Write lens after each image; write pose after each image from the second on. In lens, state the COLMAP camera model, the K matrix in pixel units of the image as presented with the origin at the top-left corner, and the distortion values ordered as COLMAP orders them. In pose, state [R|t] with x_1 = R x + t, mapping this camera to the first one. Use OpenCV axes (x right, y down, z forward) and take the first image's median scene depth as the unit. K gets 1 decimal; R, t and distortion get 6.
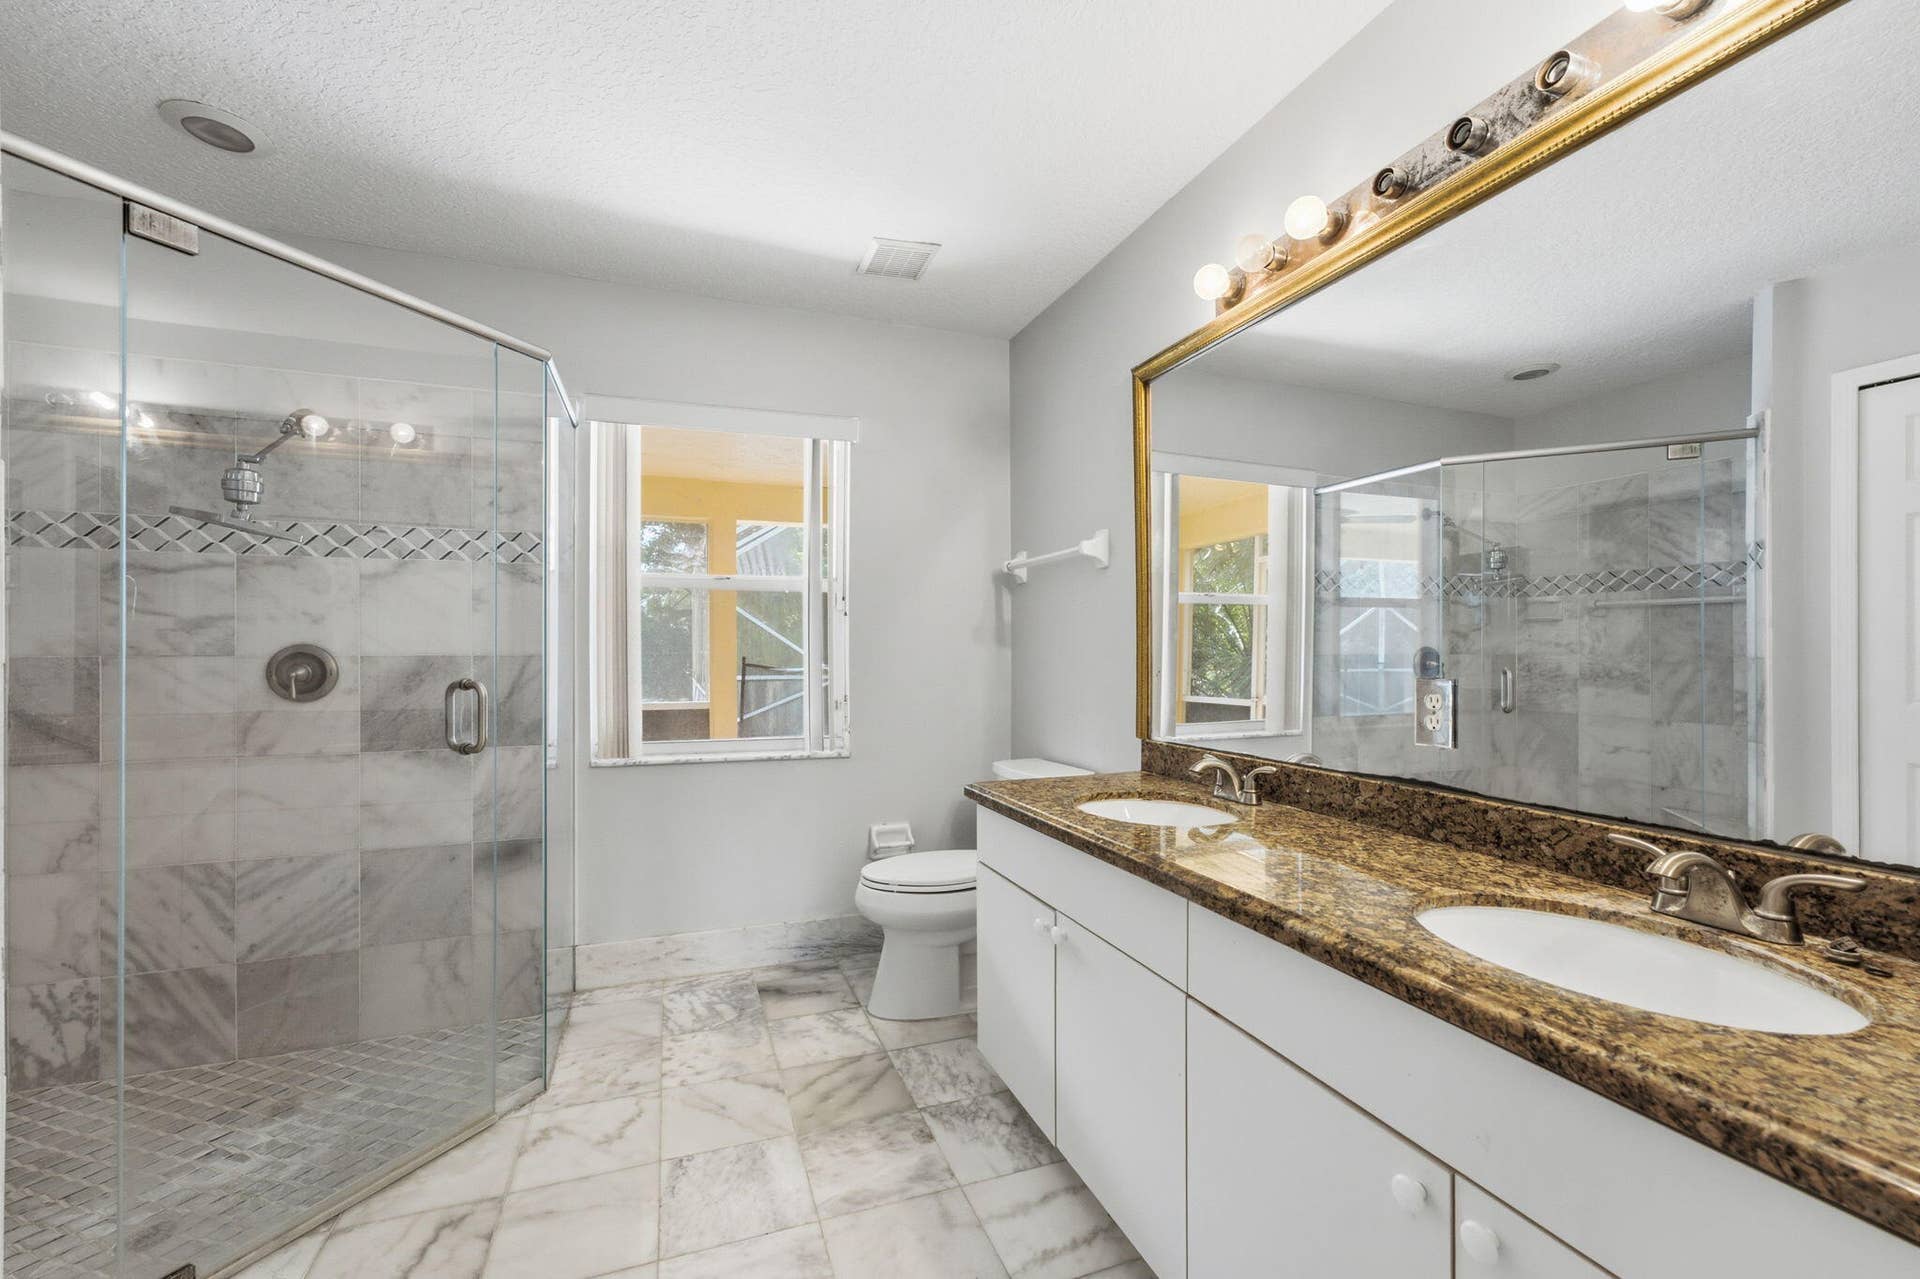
lens RADIAL K [[789.8, 0, 947.2], [0, 789.8, 646.9], [0, 0, 1]] dist [-0.015523, 0.000008]
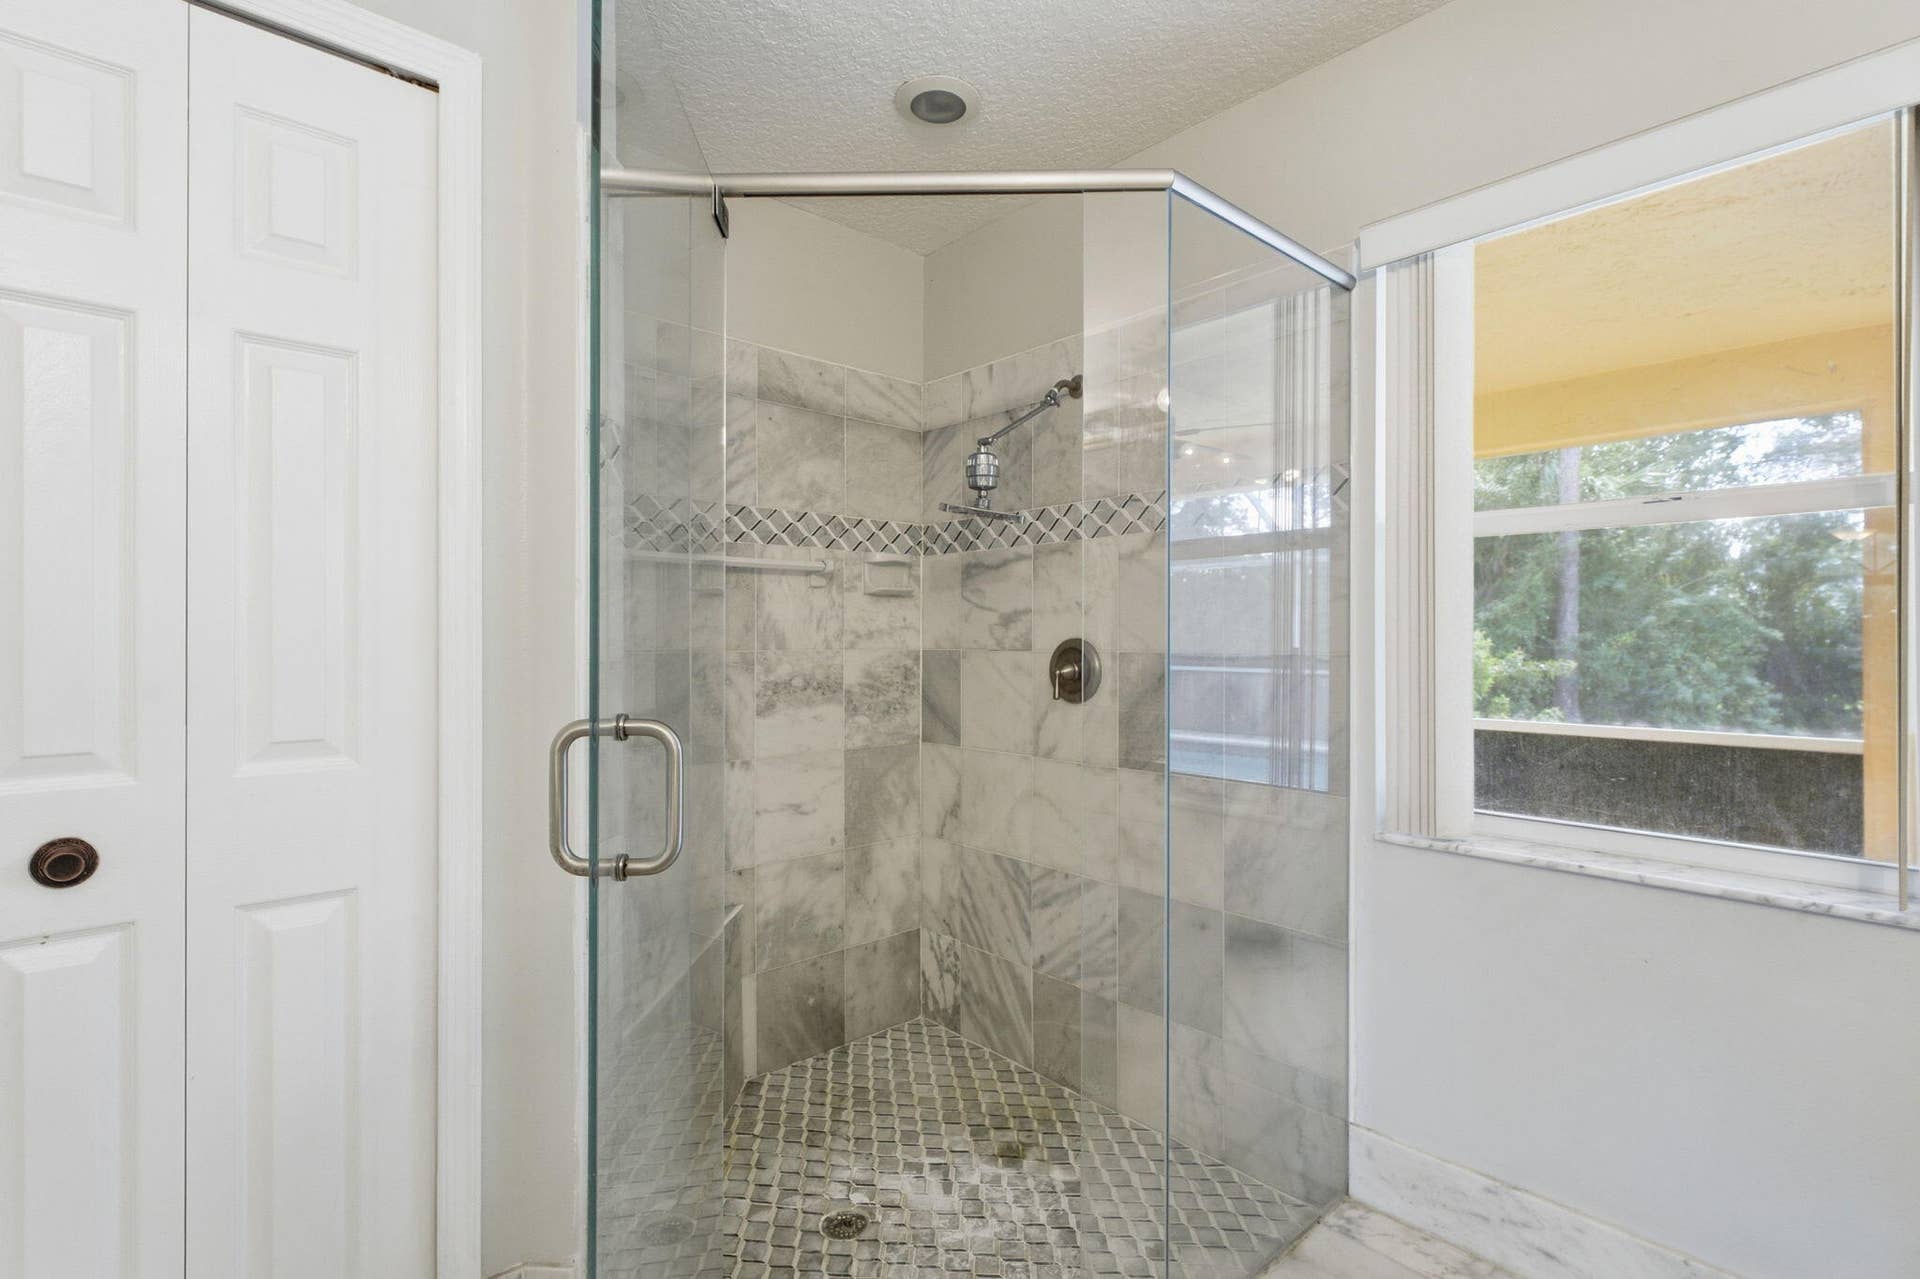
lens RADIAL K [[876.6, 0, 960.0], [0, 876.6, 639.5], [0, 0, 1]] dist [0.000935, -0.014331]
pose [[0.363042, -0.002835, -0.931768, 0.065735], [0.000890, 0.999996, -0.002696, 0.000475], [0.931772, 0.000149, 0.363043, 0.521140]]
